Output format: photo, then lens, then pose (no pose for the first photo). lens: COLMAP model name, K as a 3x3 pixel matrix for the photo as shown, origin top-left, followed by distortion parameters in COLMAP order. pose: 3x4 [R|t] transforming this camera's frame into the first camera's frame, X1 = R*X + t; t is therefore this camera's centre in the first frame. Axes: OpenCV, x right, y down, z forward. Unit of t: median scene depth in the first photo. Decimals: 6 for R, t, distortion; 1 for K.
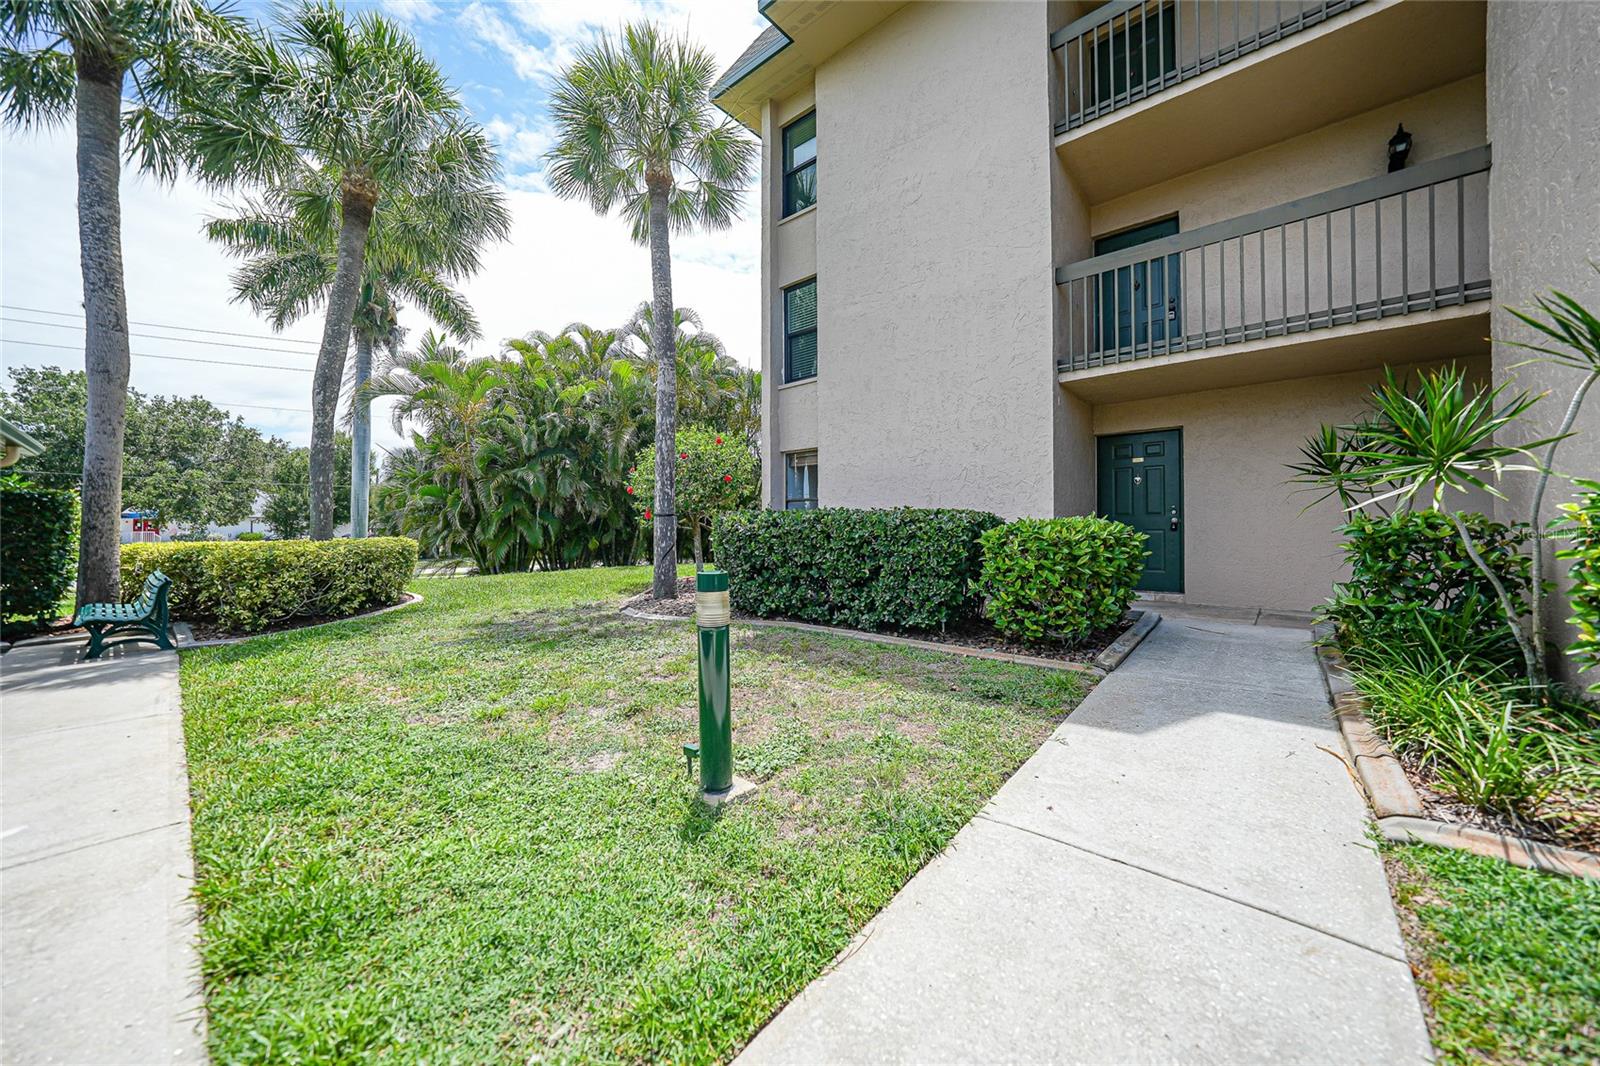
lens RADIAL K [[574.4, 0, 810.0], [0, 574.4, 526.6], [0, 0, 1]] dist [-0.001219, -0.000001]
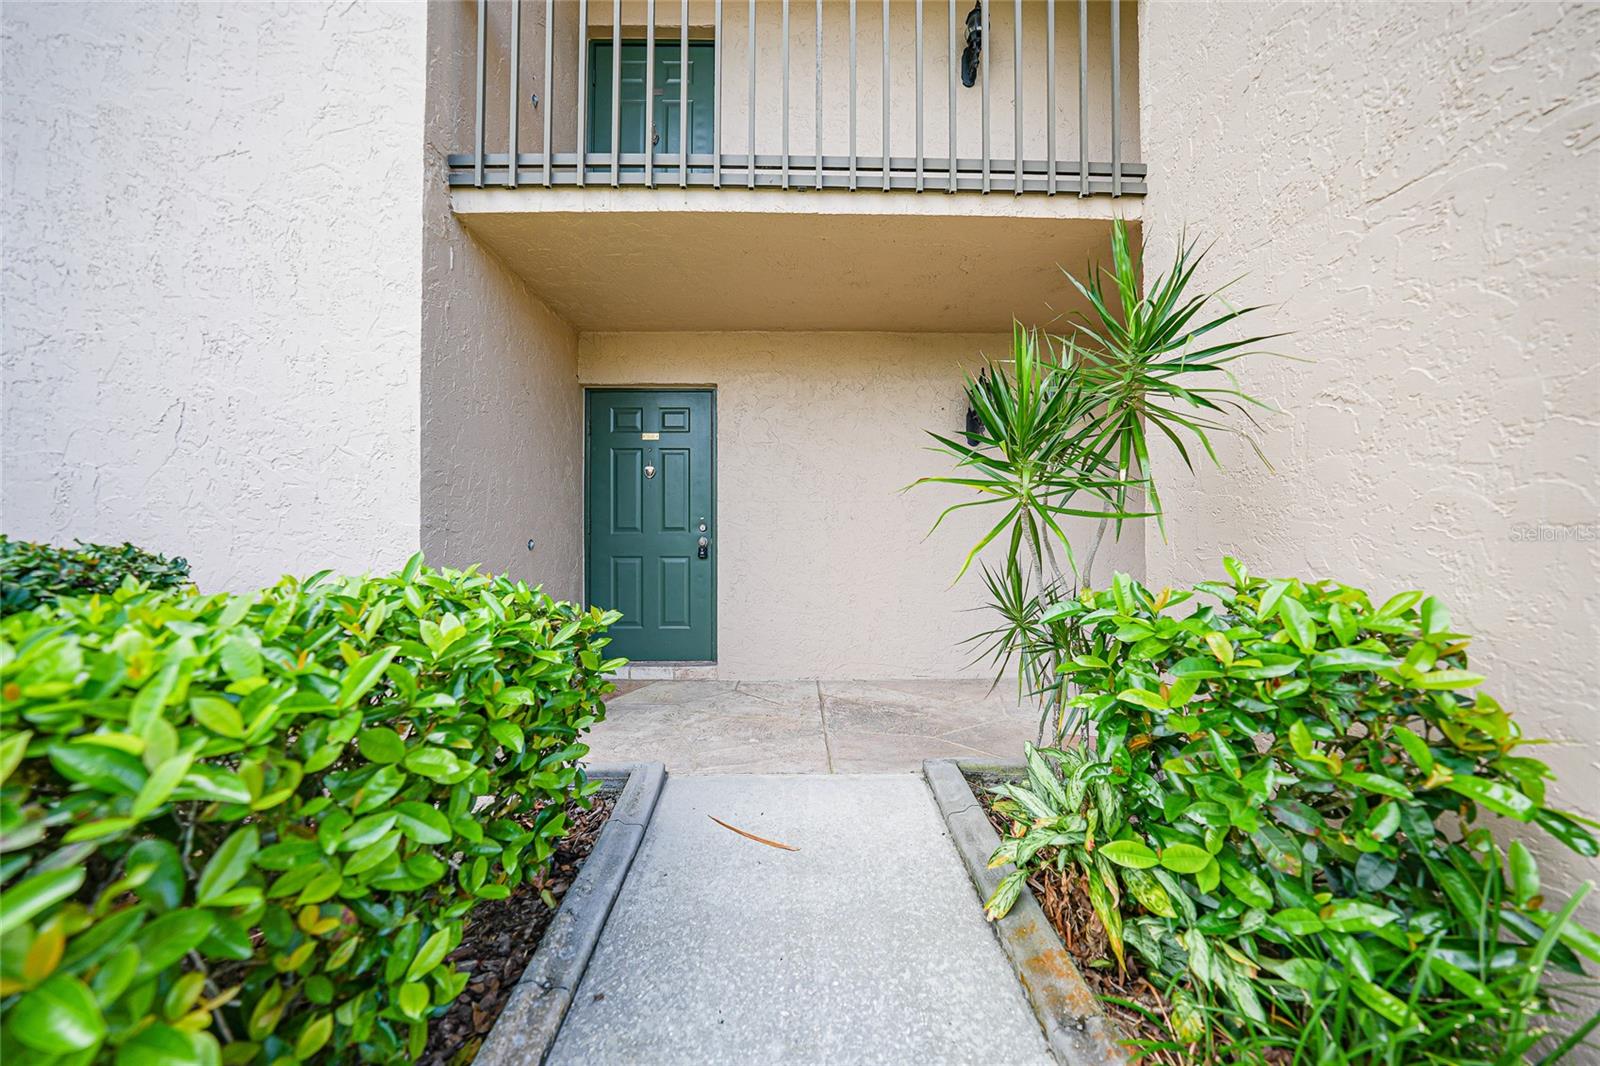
lens RADIAL K [[574.4, 0, 810.0], [0, 574.4, 526.6], [0, 0, 1]] dist [-0.001219, -0.000001]
pose [[0.749787, 0.004212, 0.661666, 0.332005], [-0.009293, 0.999948, 0.004165, -0.031110], [-0.661614, -0.009271, 0.749787, 0.492707]]
